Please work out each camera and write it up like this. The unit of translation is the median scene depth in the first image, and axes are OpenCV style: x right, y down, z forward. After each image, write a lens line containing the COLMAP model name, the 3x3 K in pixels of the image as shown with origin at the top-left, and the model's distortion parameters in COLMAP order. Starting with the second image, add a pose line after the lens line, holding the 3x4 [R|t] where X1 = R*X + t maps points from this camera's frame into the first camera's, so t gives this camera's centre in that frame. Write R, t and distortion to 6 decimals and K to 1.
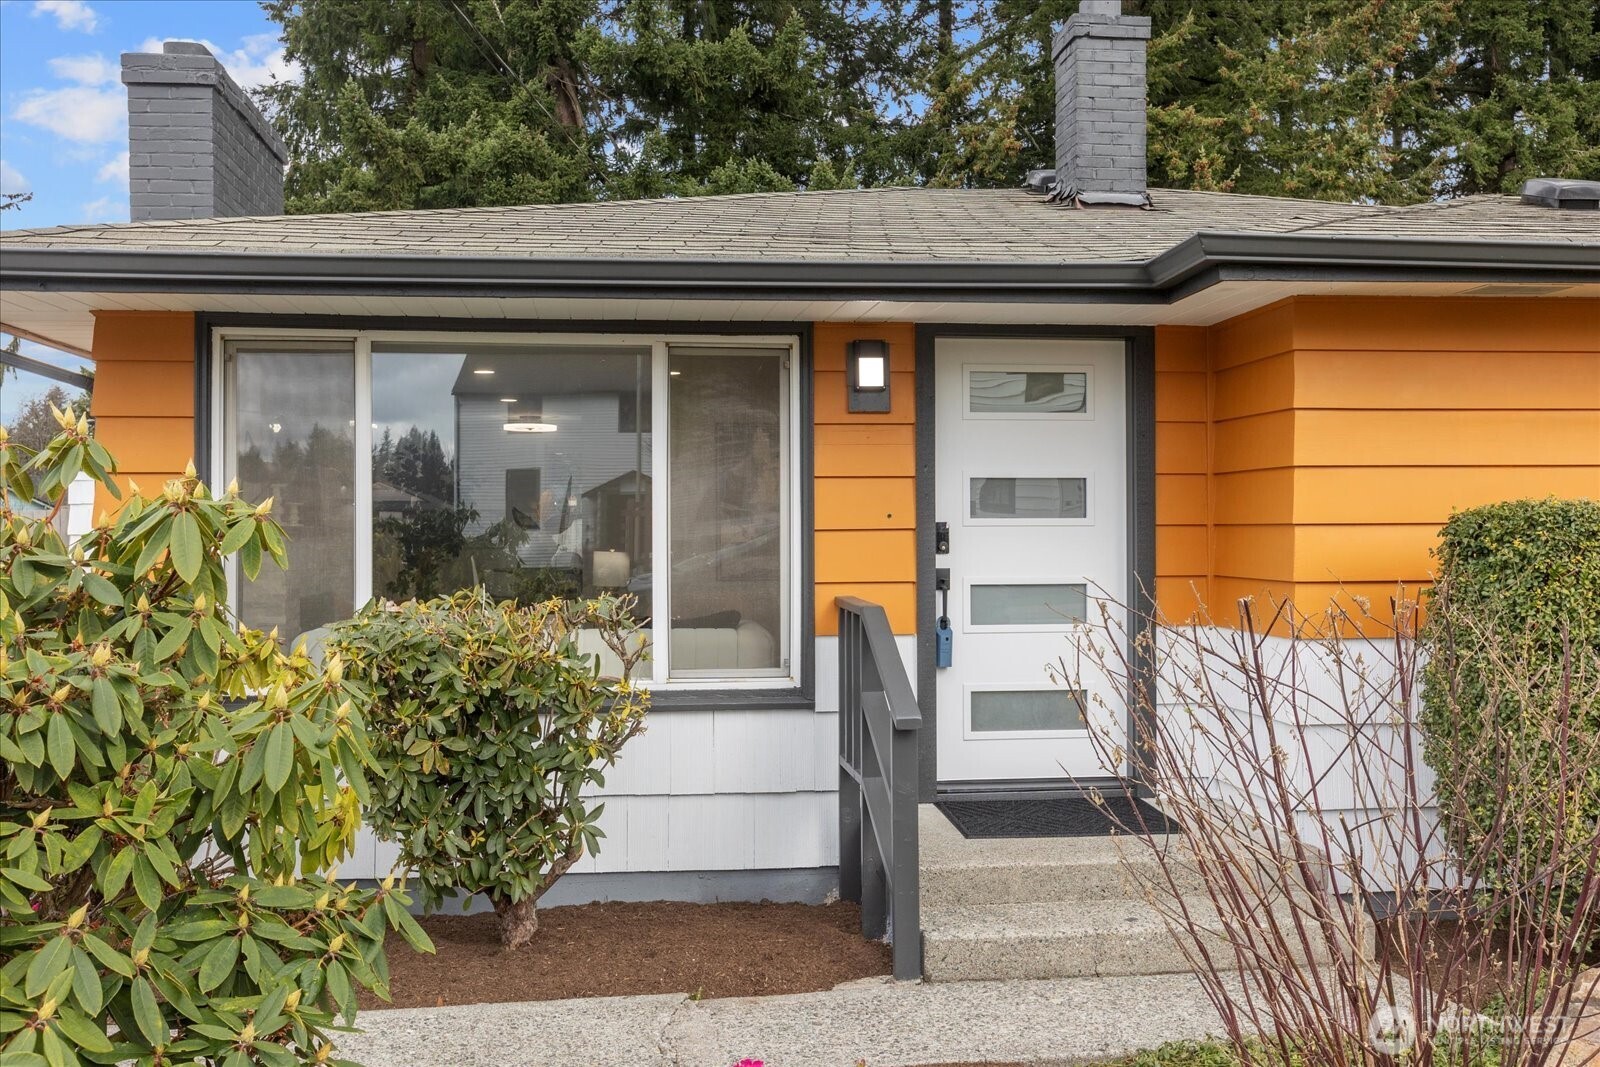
lens RADIAL K [[1390.7, 0, 793.1], [0, 1390.7, 532.2], [0, 0, 1]] dist [-0.010944, 0.016855]
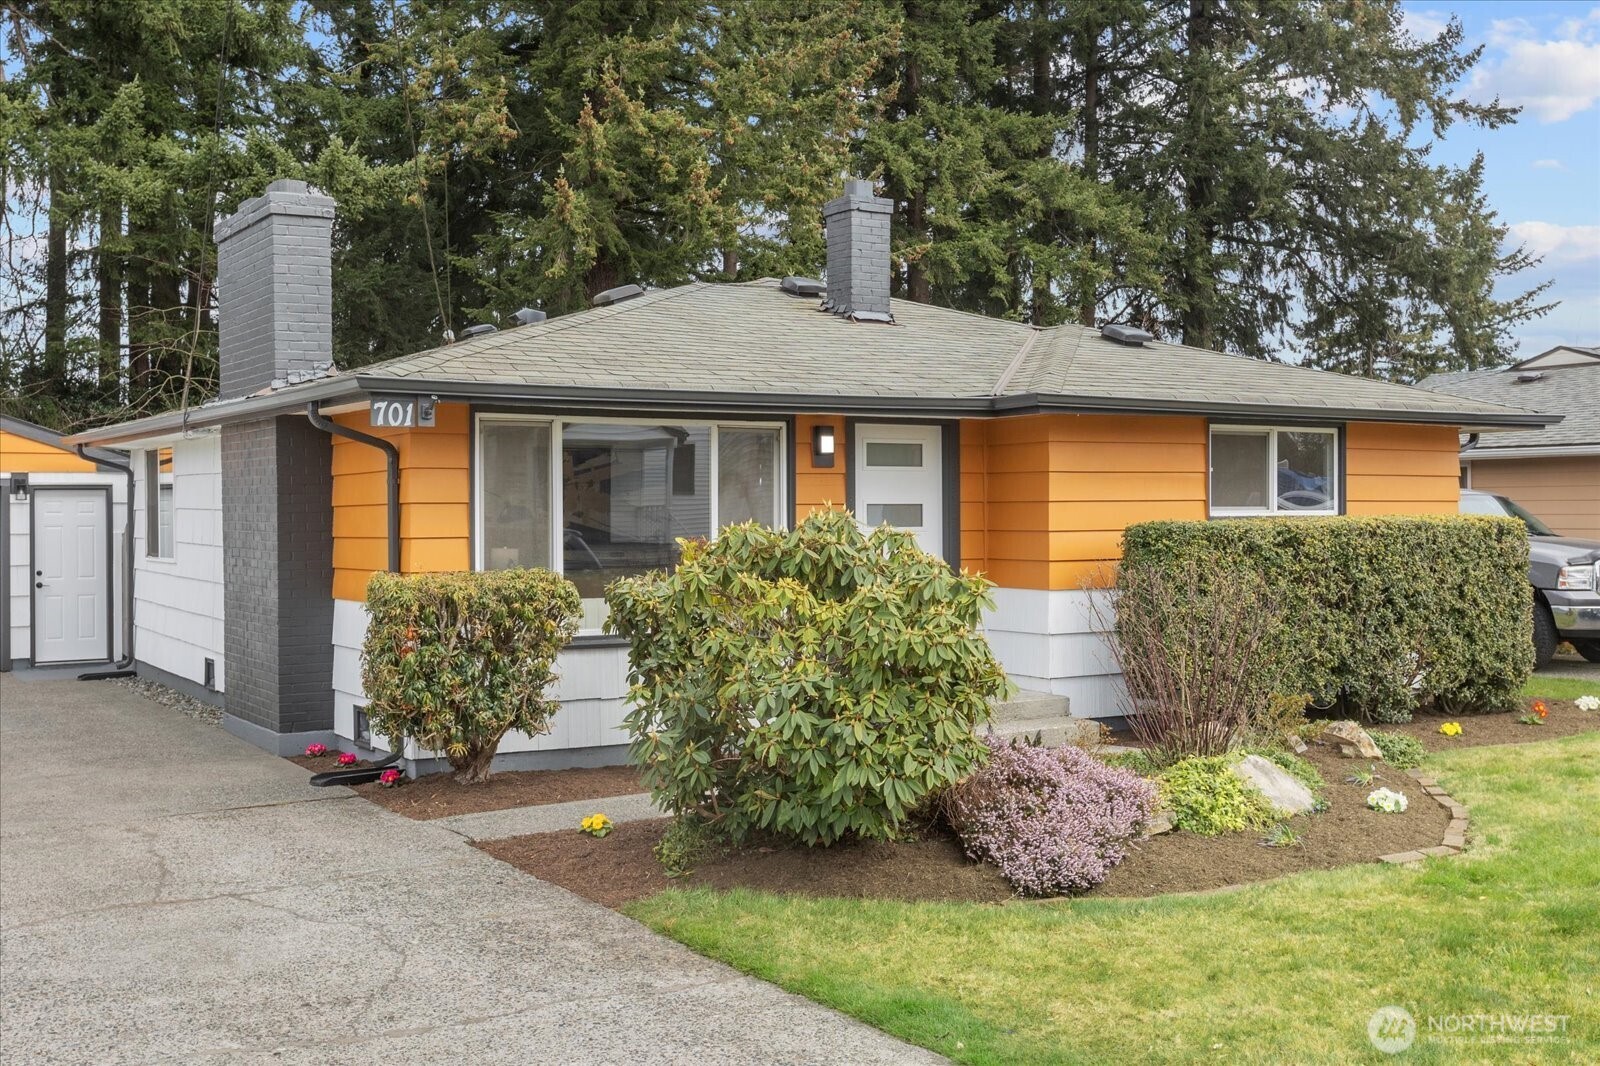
lens RADIAL K [[1681.8, 0, 793.1], [0, 1681.8, 503.1], [0, 0, 1]] dist [-0.010755, 0.000000]
pose [[0.906017, 0.001263, 0.423239, -0.183042], [0.002546, 0.999961, -0.008433, -0.004995], [-0.423233, 0.008718, 0.905979, -0.186535]]
